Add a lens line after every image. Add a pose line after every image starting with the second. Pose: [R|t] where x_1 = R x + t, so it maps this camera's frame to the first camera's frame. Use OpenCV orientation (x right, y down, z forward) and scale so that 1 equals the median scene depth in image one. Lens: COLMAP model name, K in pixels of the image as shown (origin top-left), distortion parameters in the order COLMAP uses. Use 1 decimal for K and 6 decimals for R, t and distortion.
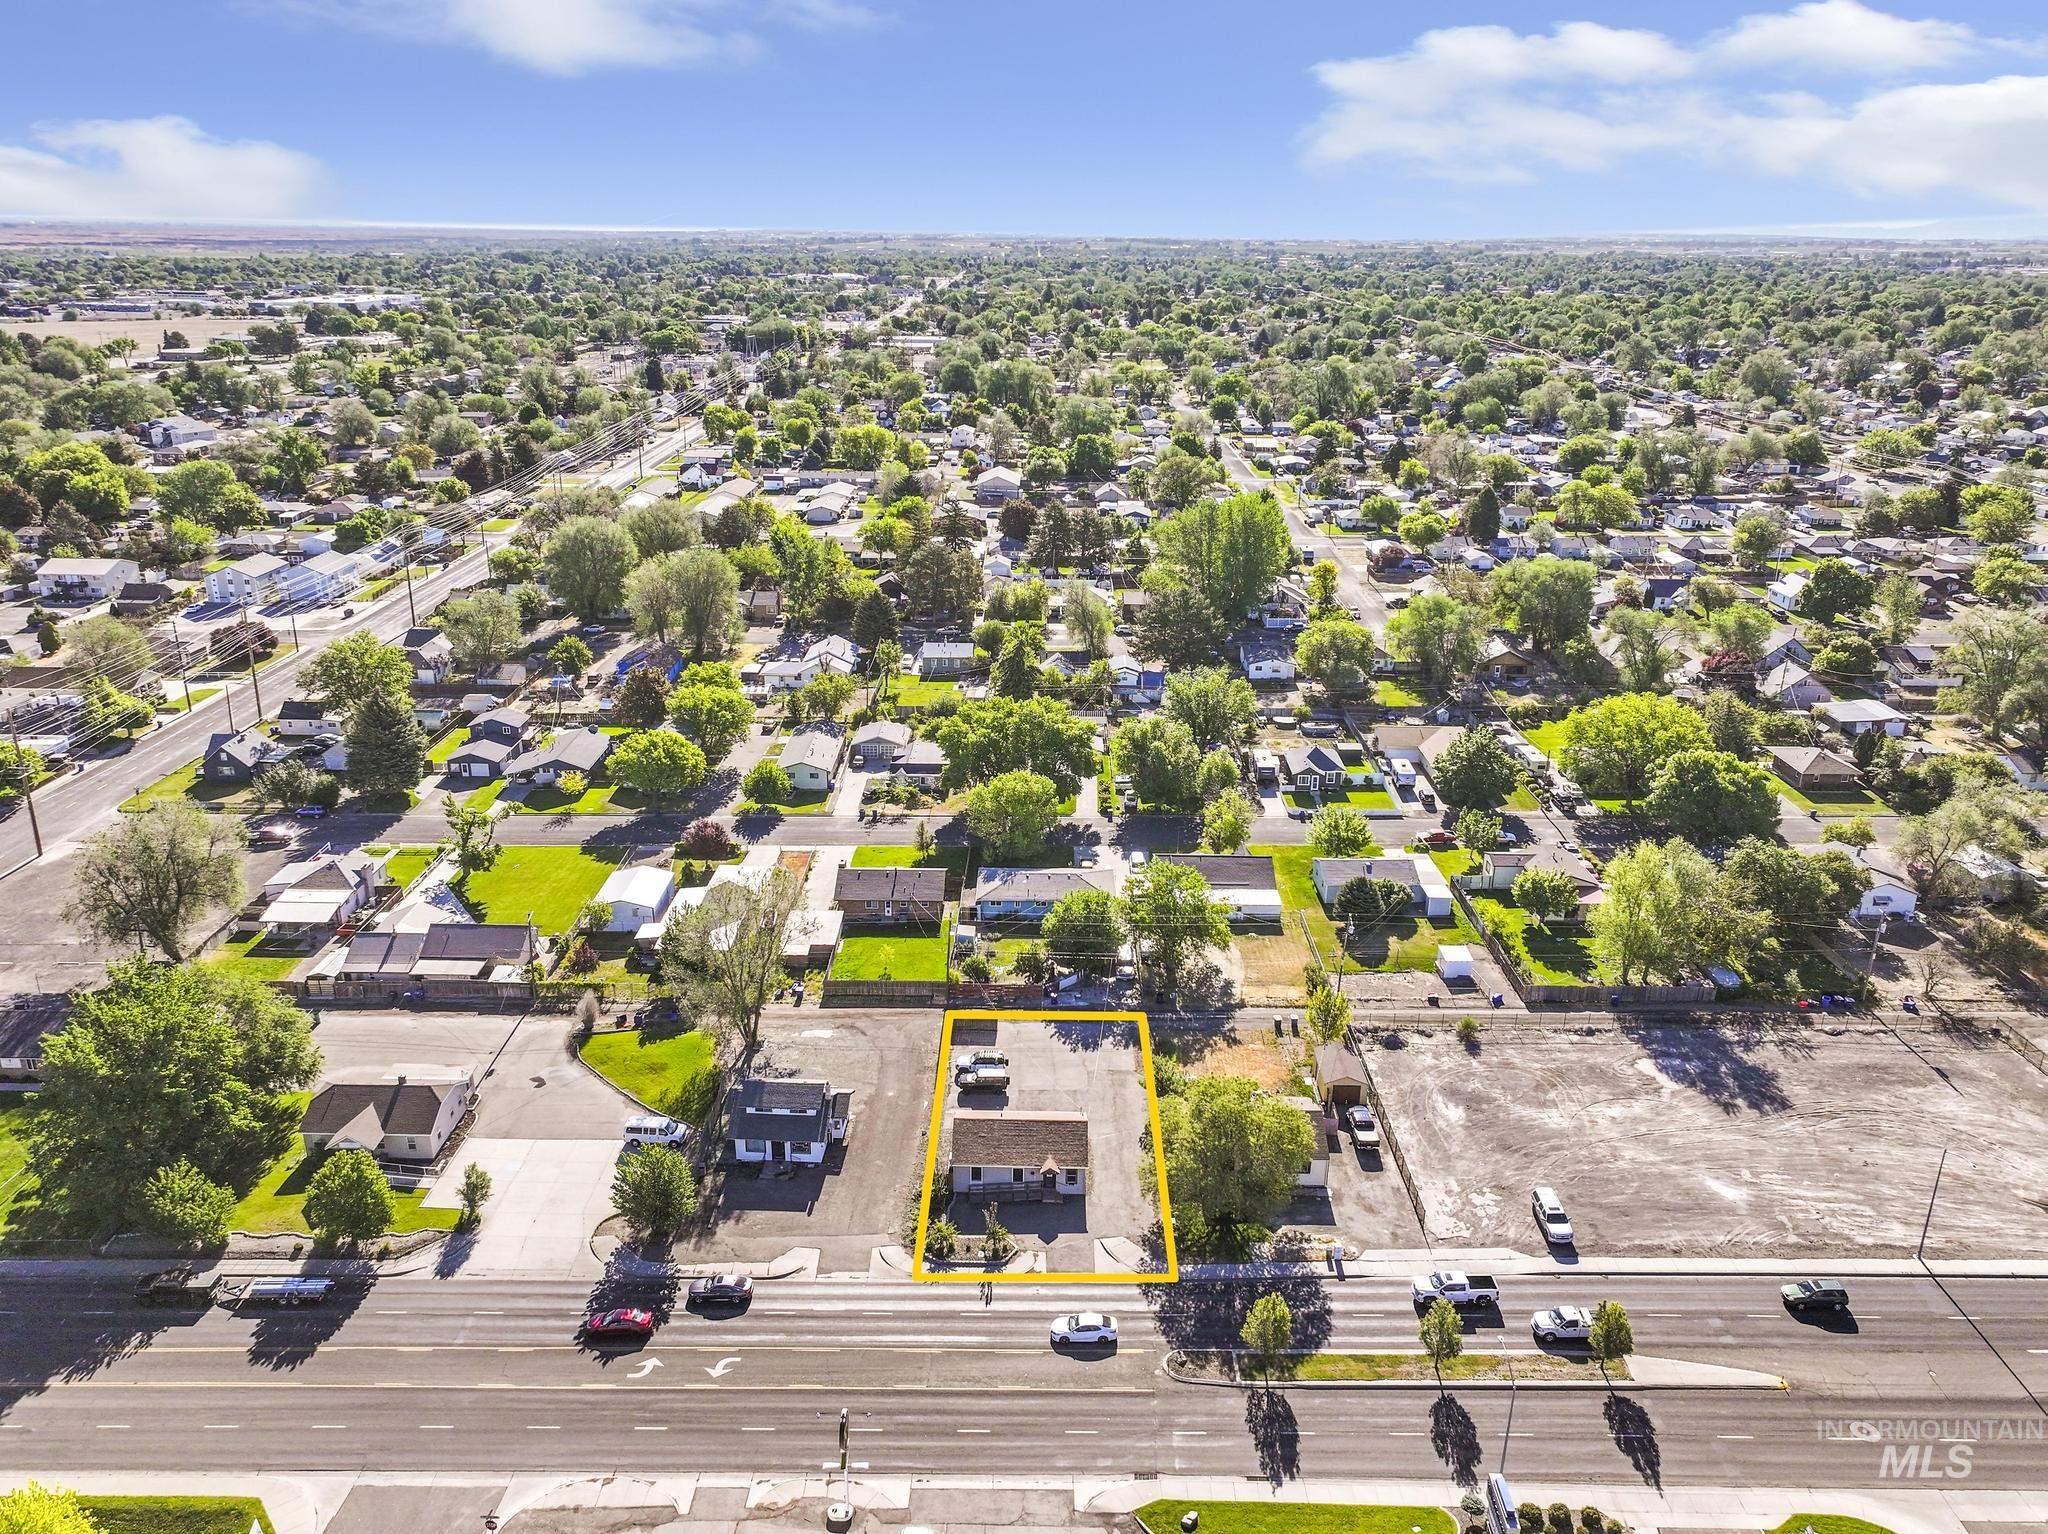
lens RADIAL K [[1460.9, 0, 1029.2], [0, 1460.9, 724.2], [0, 0, 1]] dist [0.002739, 0.004077]
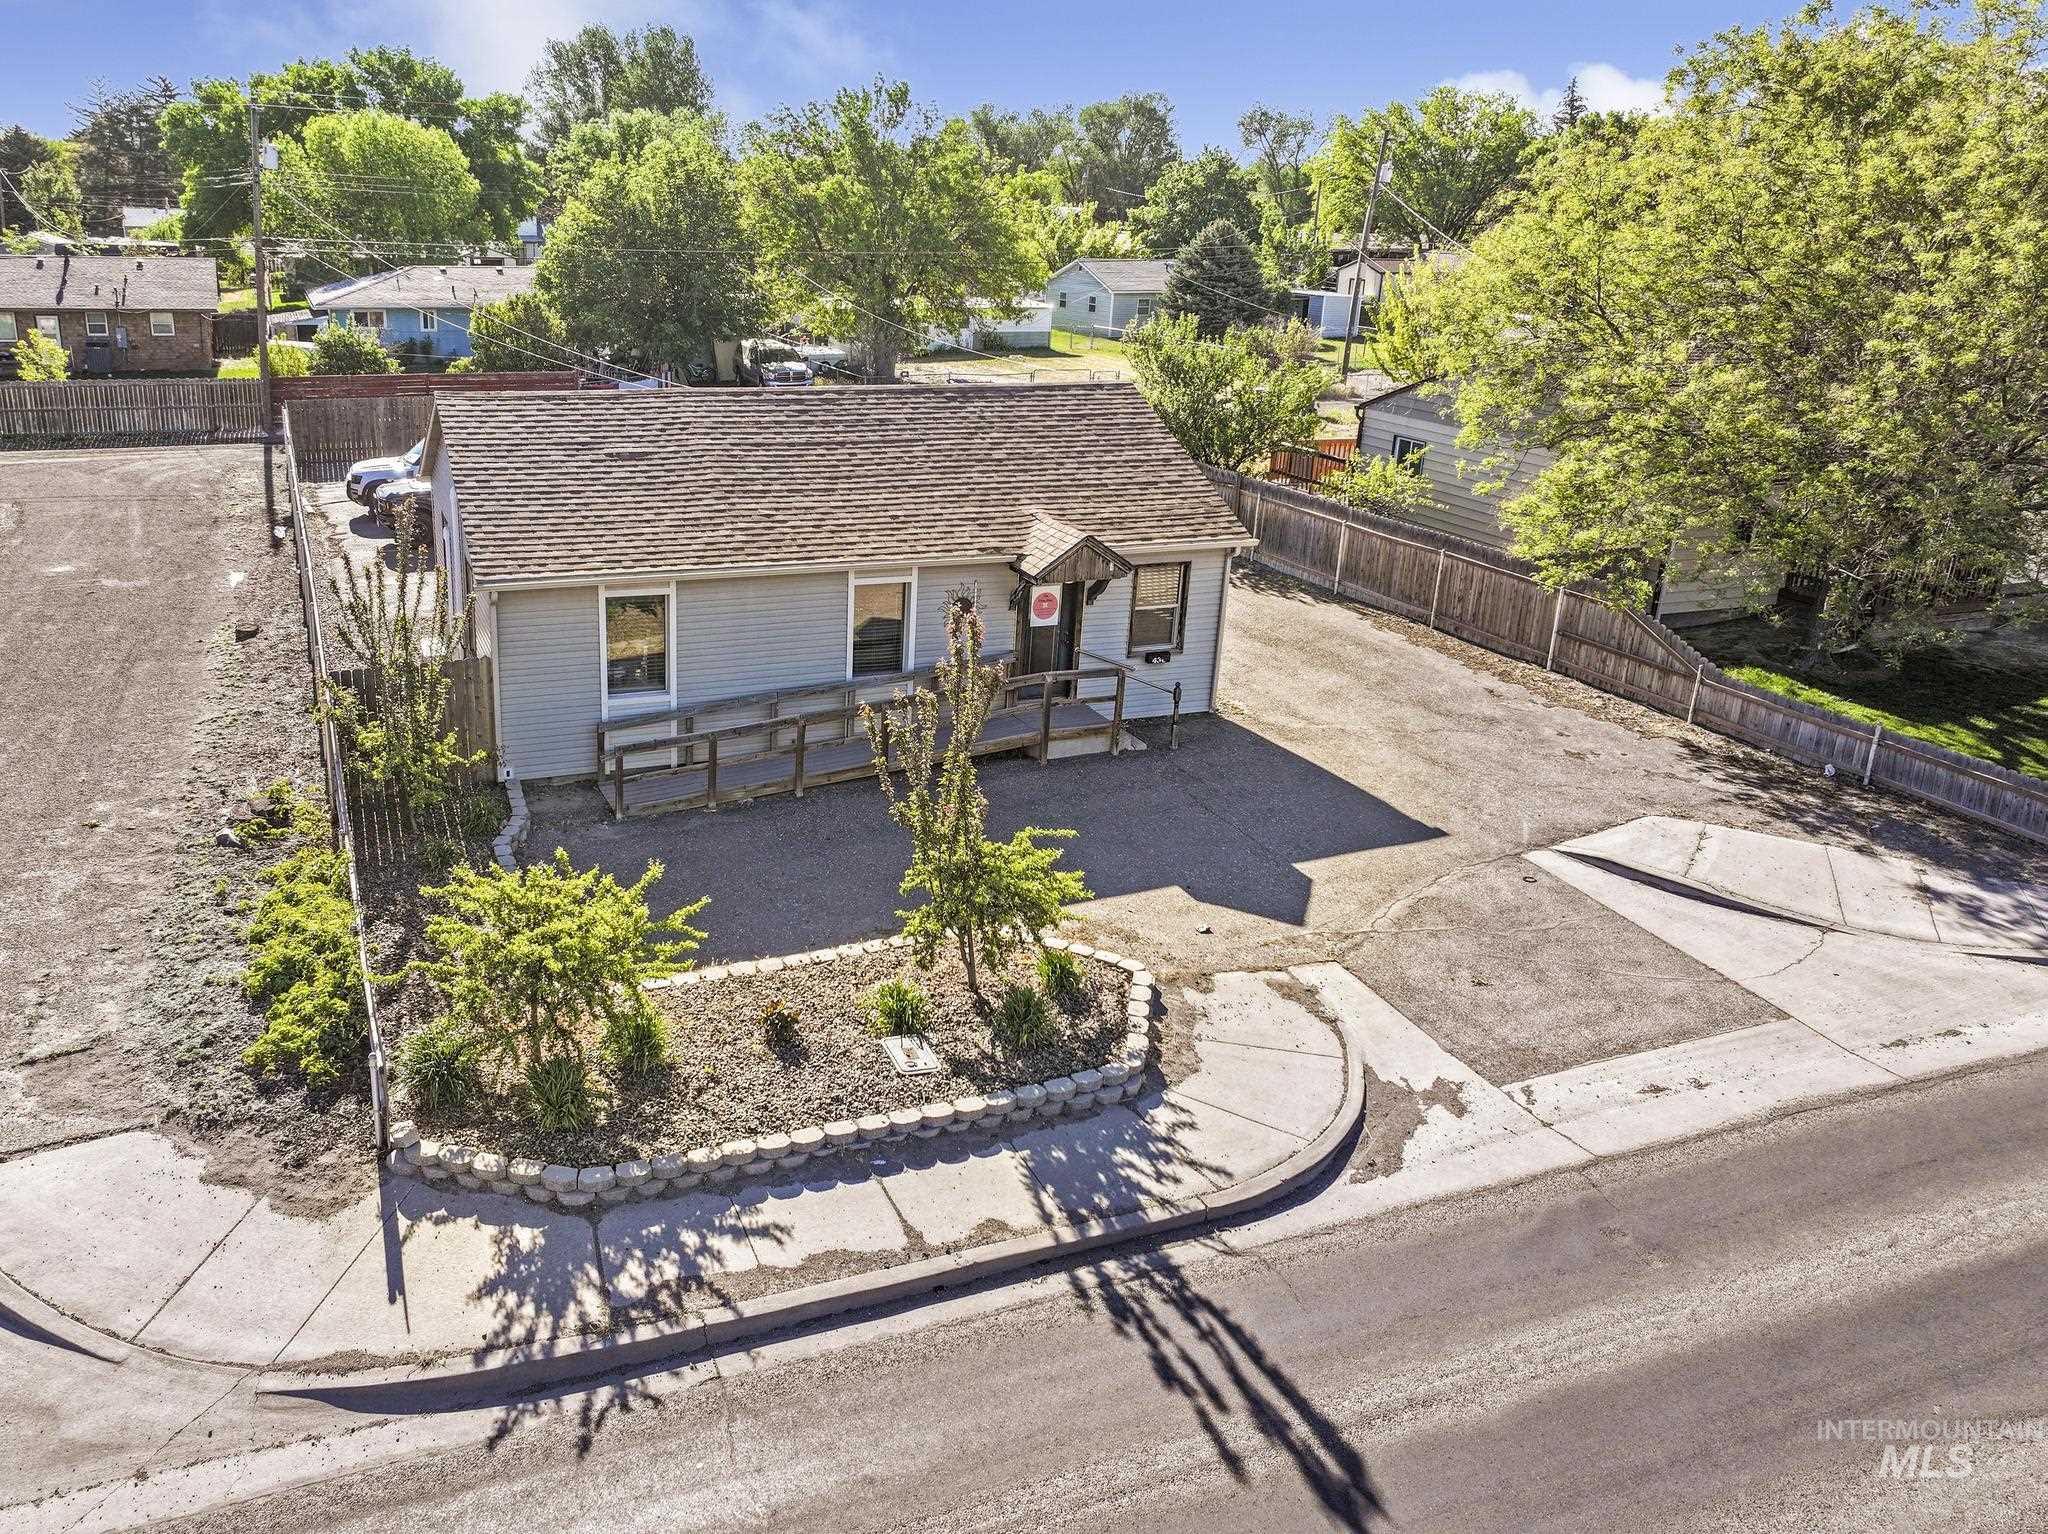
lens RADIAL K [[1503.1, 0, 842.1], [0, 1503.1, 774.6], [0, 0, 1]] dist [0.004968, 0.003611]
pose [[0.936692, -0.111221, 0.332022, -0.070500], [0.094216, 0.993299, 0.066937, 0.309284], [-0.337242, -0.031417, 0.940894, 0.829015]]
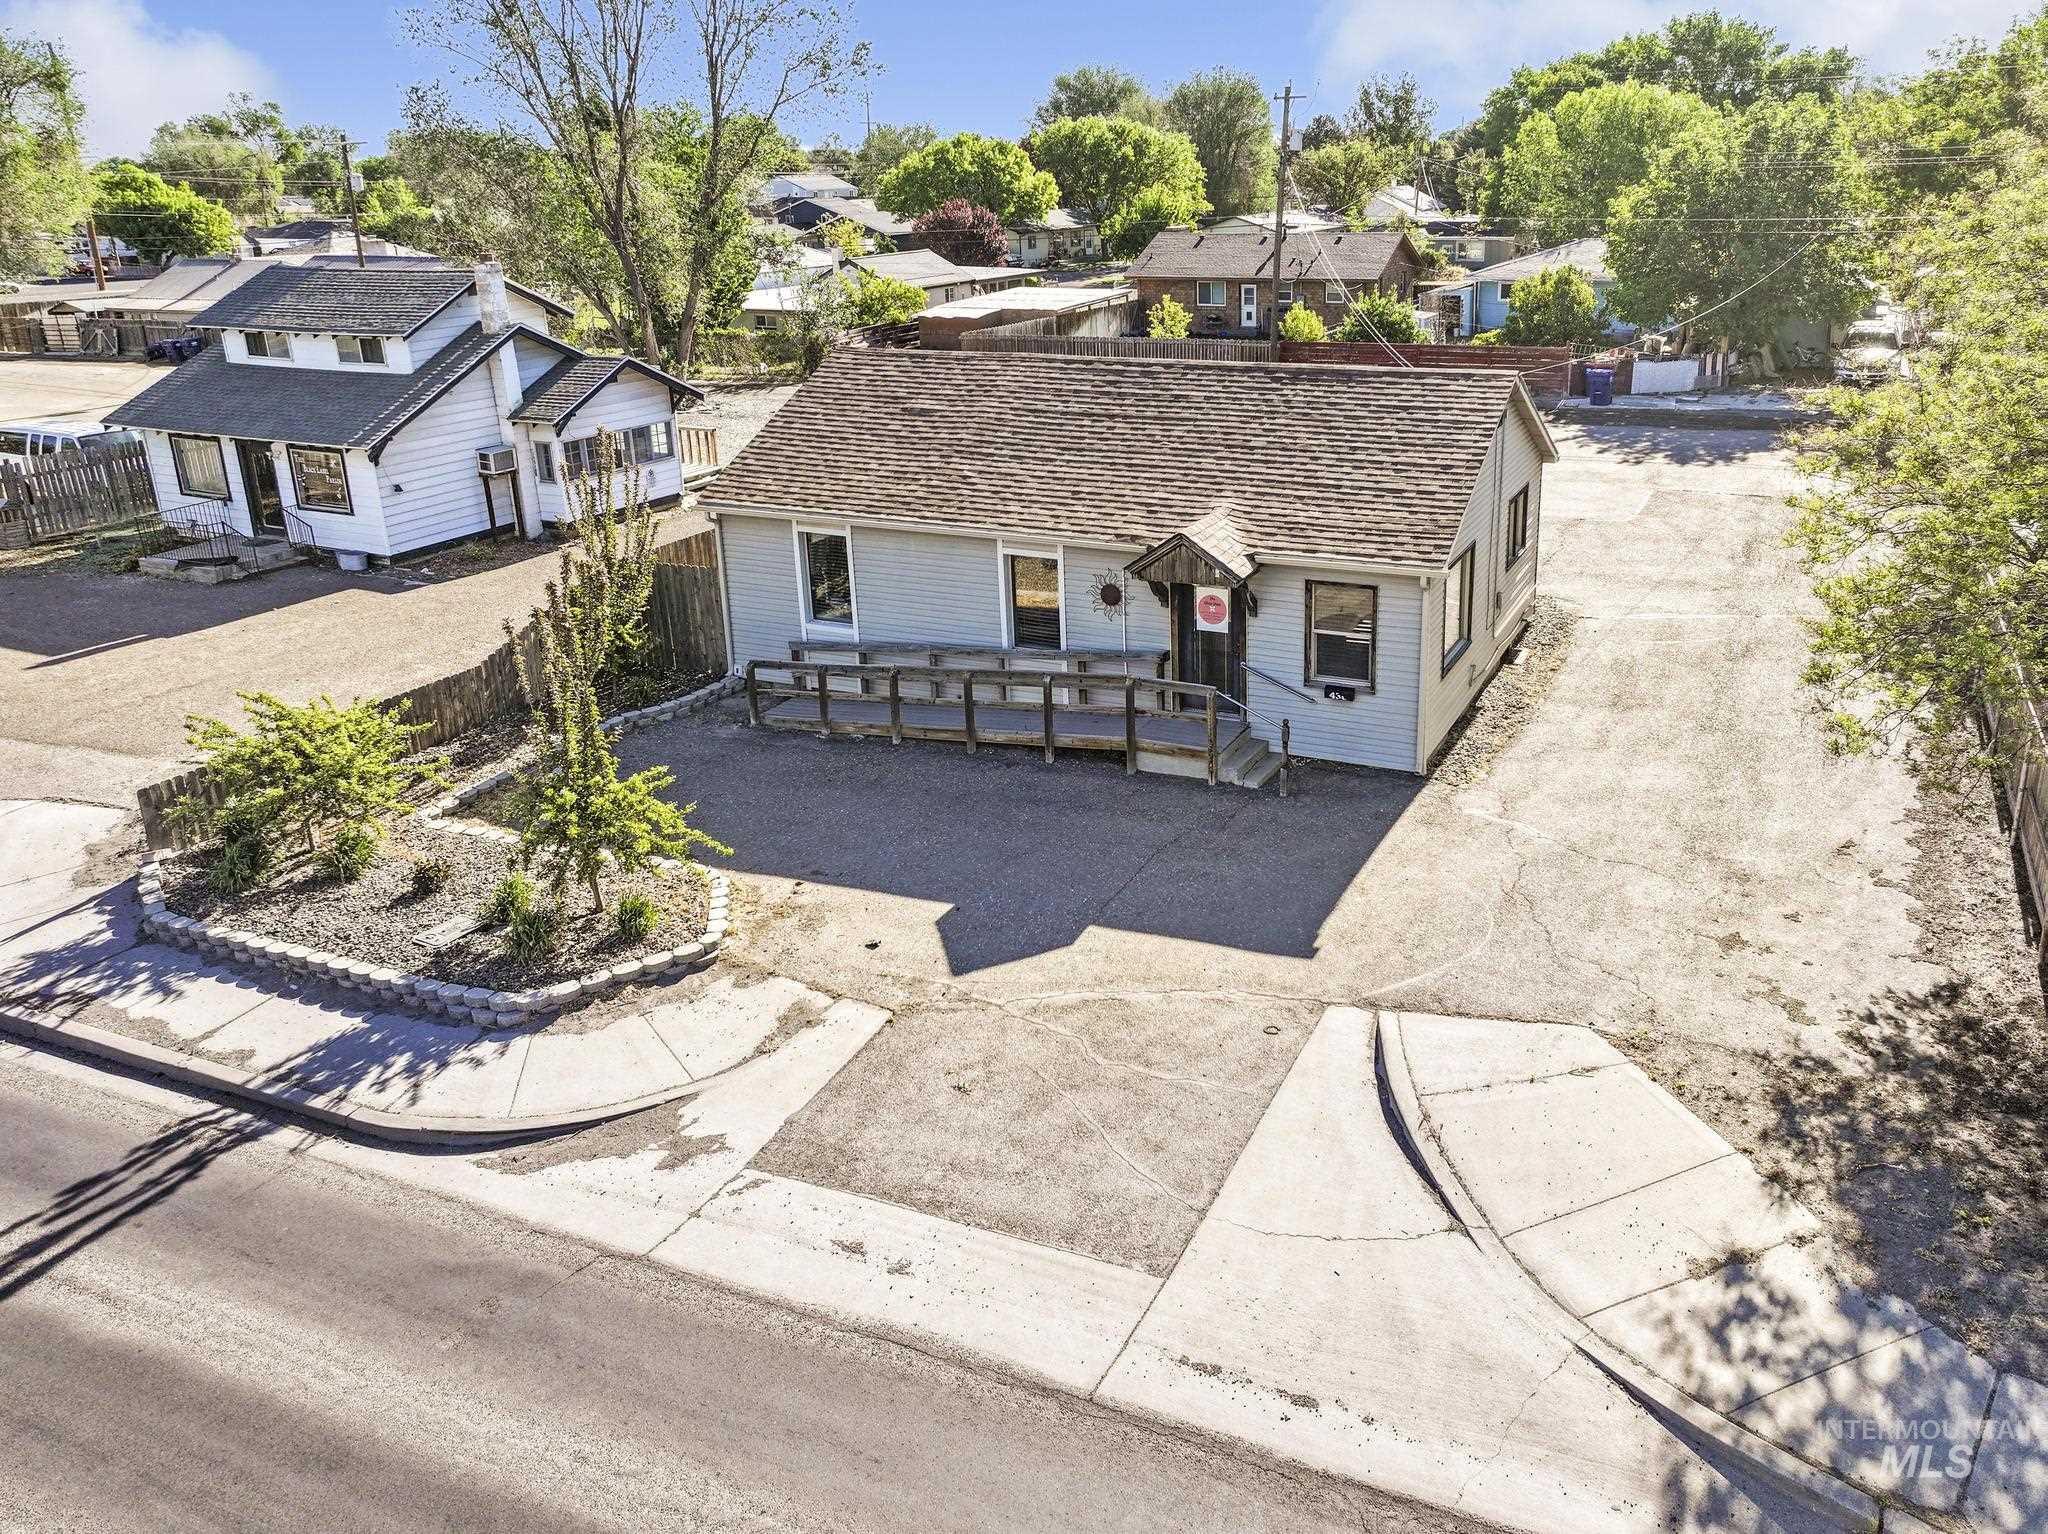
lens RADIAL K [[1493.6, 0, 1157.6], [0, 1493.6, 760.5], [0, 0, 1]] dist [0.006179, -0.000218]
pose [[0.921642, 0.123737, -0.367783, 0.069016], [-0.101995, 0.991718, 0.078059, 0.307747], [0.374396, -0.034431, 0.926630, 0.837951]]
